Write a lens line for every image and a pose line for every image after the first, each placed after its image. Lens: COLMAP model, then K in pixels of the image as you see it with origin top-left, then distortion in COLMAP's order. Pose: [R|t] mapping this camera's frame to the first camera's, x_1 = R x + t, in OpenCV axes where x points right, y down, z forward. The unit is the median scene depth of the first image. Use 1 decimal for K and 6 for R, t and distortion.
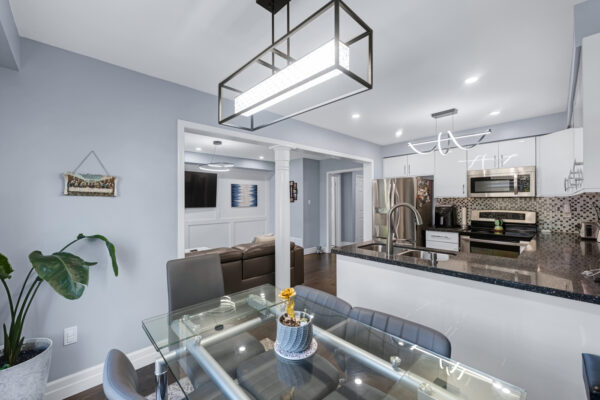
lens RADIAL K [[246.9, 0, 298.7], [0, 246.9, 200.6], [0, 0, 1]] dist [0.009040, -0.001612]
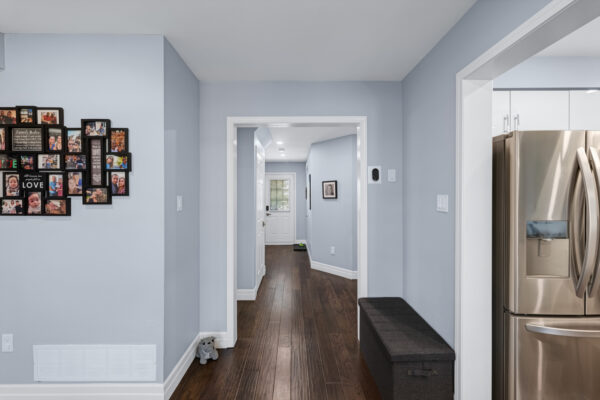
lens RADIAL K [[246.9, 0, 295.6], [0, 246.9, 196.0], [0, 0, 1]] dist [0.009040, -0.001612]
pose [[0.674139, 0.013366, 0.738483, -0.141037], [-0.002479, 0.999872, -0.015834, 0.003627], [-0.738600, 0.008843, 0.674086, 1.209738]]
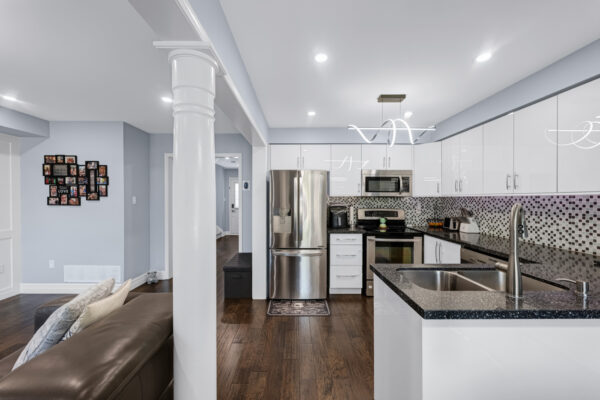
lens RADIAL K [[246.9, 0, 296.5], [0, 246.9, 198.3], [0, 0, 1]] dist [0.009040, -0.001612]
pose [[0.680419, 0.009629, 0.732760, -0.219159], [-0.008428, 0.999950, -0.005314, 0.002548], [-0.732775, -0.002560, 0.680466, 0.543034]]
